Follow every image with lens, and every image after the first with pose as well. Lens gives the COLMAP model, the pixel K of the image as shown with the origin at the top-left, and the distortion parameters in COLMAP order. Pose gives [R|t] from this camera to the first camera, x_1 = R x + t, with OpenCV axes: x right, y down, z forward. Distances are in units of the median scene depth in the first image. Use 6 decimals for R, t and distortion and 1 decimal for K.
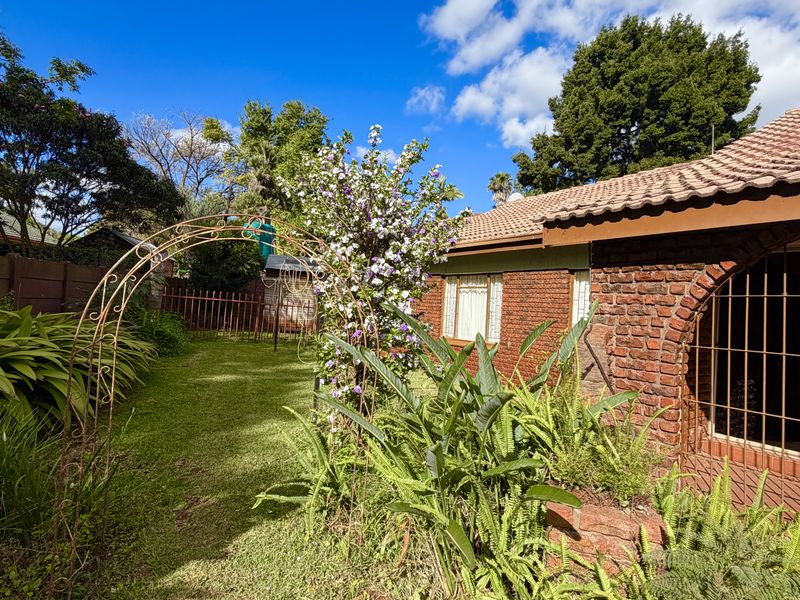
lens RADIAL K [[425.6, 0, 398.0], [0, 425.6, 299.5], [0, 0, 1]] dist [0.003557, 0.001642]
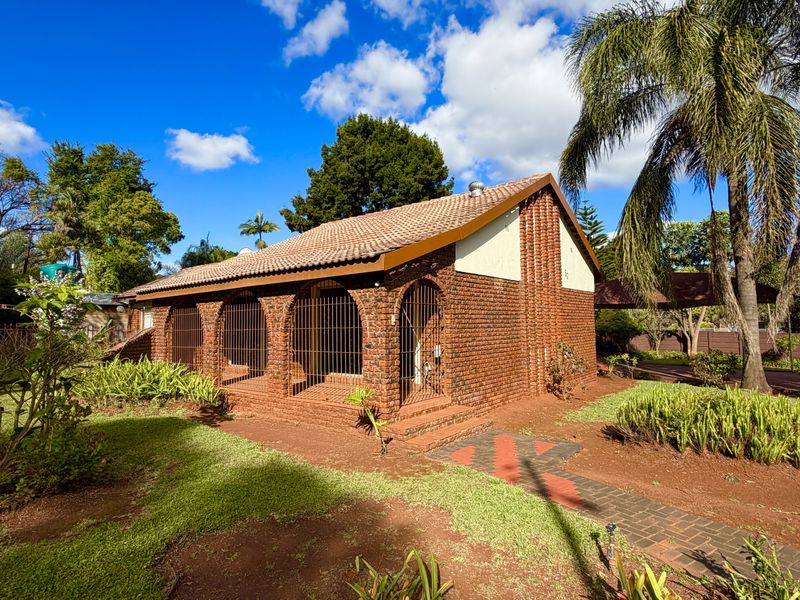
lens RADIAL K [[425.6, 0, 402.0], [0, 425.6, 300.7], [0, 0, 1]] dist [0.003557, 0.001642]
pose [[0.953317, -0.052440, 0.297382, 0.176764], [0.061933, 0.997825, -0.022581, 0.008224], [-0.295551, 0.039945, 0.954491, -0.336966]]
